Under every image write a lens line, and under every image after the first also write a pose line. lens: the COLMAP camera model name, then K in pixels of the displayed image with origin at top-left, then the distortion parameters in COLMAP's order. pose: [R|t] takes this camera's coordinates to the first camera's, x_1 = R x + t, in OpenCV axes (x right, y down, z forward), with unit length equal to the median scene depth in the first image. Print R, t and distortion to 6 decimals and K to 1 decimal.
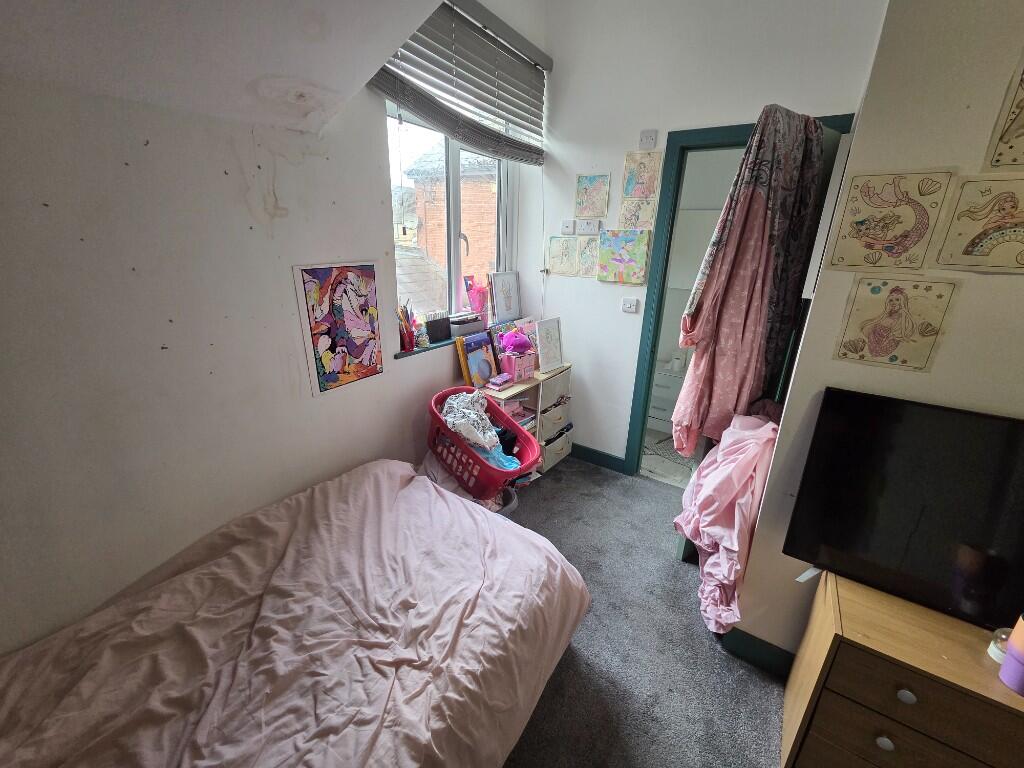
lens RADIAL K [[419.1, 0, 512.3], [0, 419.1, 381.3], [0, 0, 1]] dist [0.006497, -0.001866]
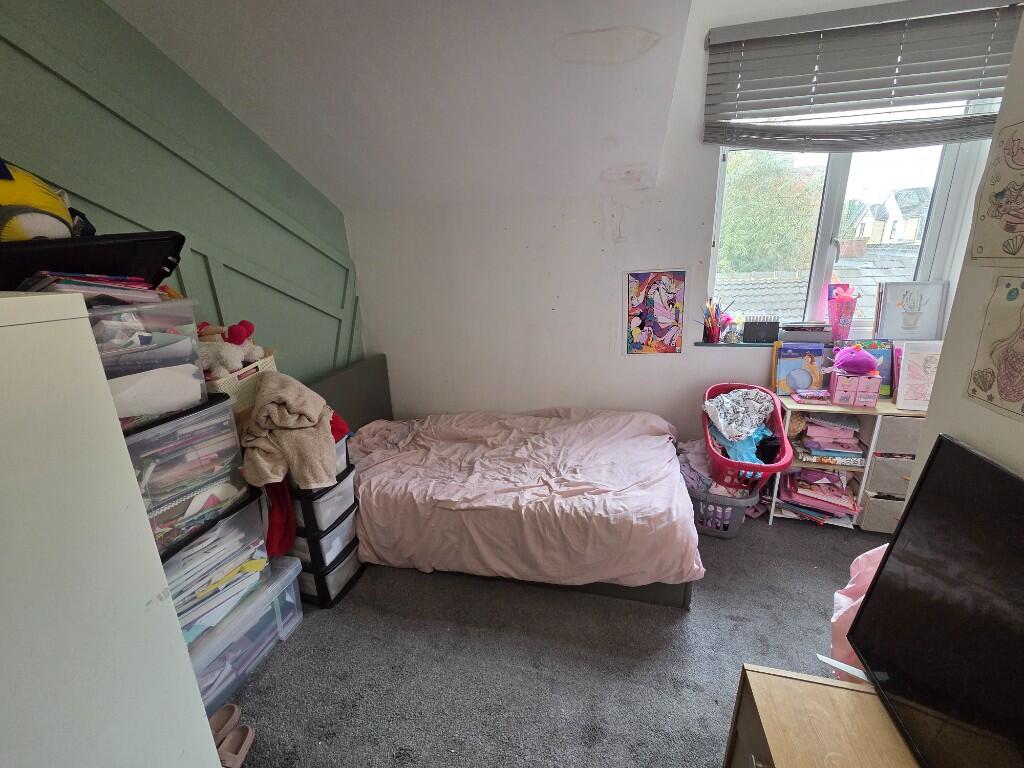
lens RADIAL K [[419.1, 0, 515.1], [0, 419.1, 383.6], [0, 0, 1]] dist [0.006497, -0.001866]
pose [[0.337218, 0.233727, -0.911952, 0.875015], [-0.260516, 0.954031, 0.148179, 0.011652], [0.904663, 0.187609, 0.382605, 0.063341]]
